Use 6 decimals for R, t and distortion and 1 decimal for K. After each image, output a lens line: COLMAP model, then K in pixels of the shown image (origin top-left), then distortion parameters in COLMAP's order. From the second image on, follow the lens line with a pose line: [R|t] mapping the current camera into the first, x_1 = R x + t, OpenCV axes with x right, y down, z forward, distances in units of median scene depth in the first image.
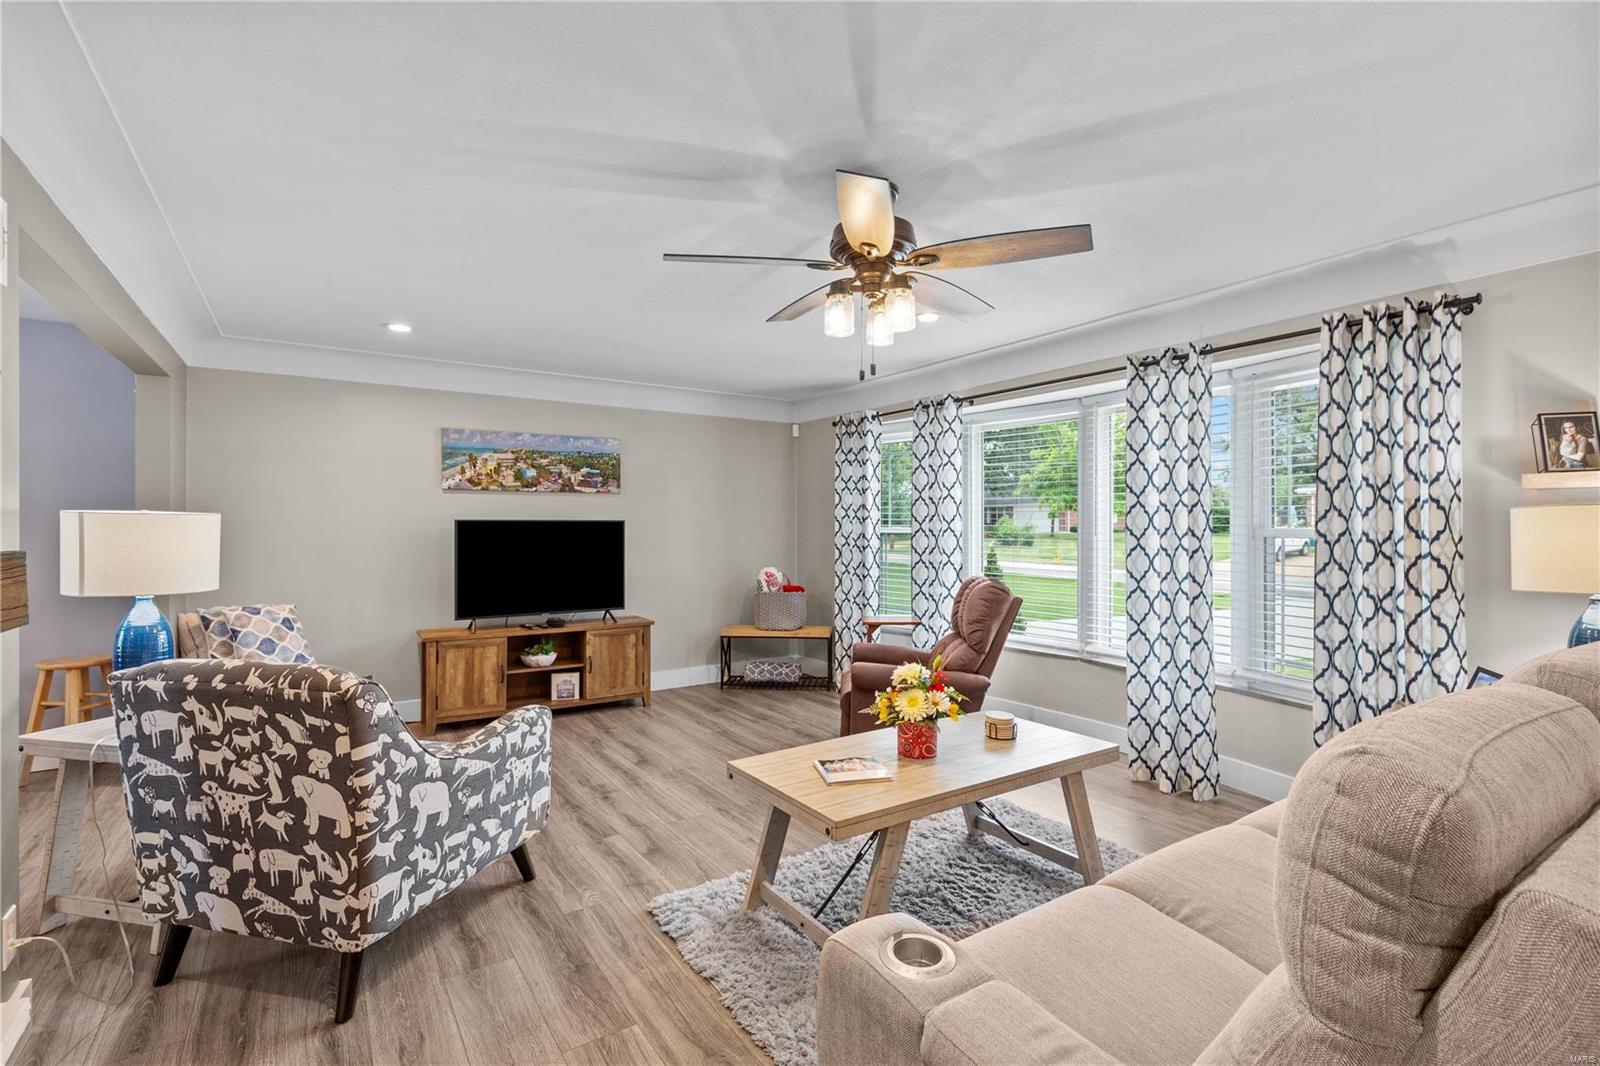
lens RADIAL K [[738.7, 0, 809.9], [0, 738.7, 530.3], [0, 0, 1]] dist [0.002384, 0.000802]
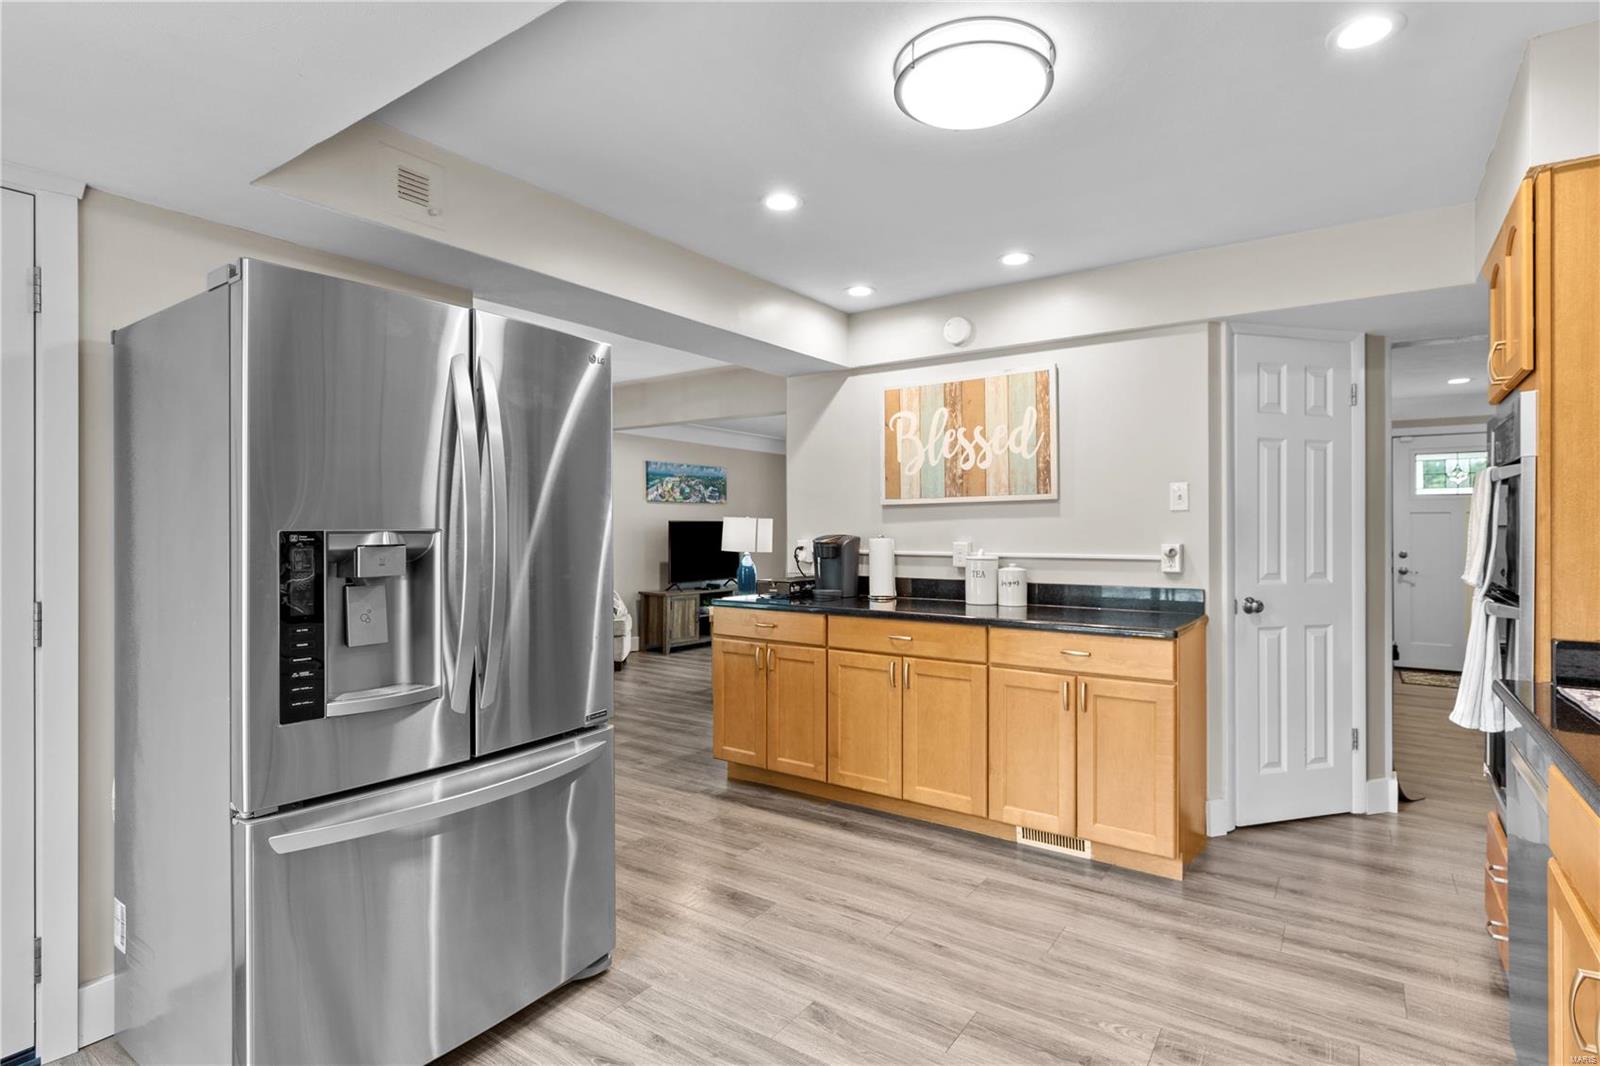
lens RADIAL K [[810.8, 0, 802.0], [0, 810.8, 528.2], [0, 0, 1]] dist [0.000894, 0.000348]
pose [[0.934737, -0.000288, 0.355341, -0.778111], [0.001974, 0.999988, -0.004381, 0.009366], [-0.355336, 0.004796, 0.934726, -0.680426]]
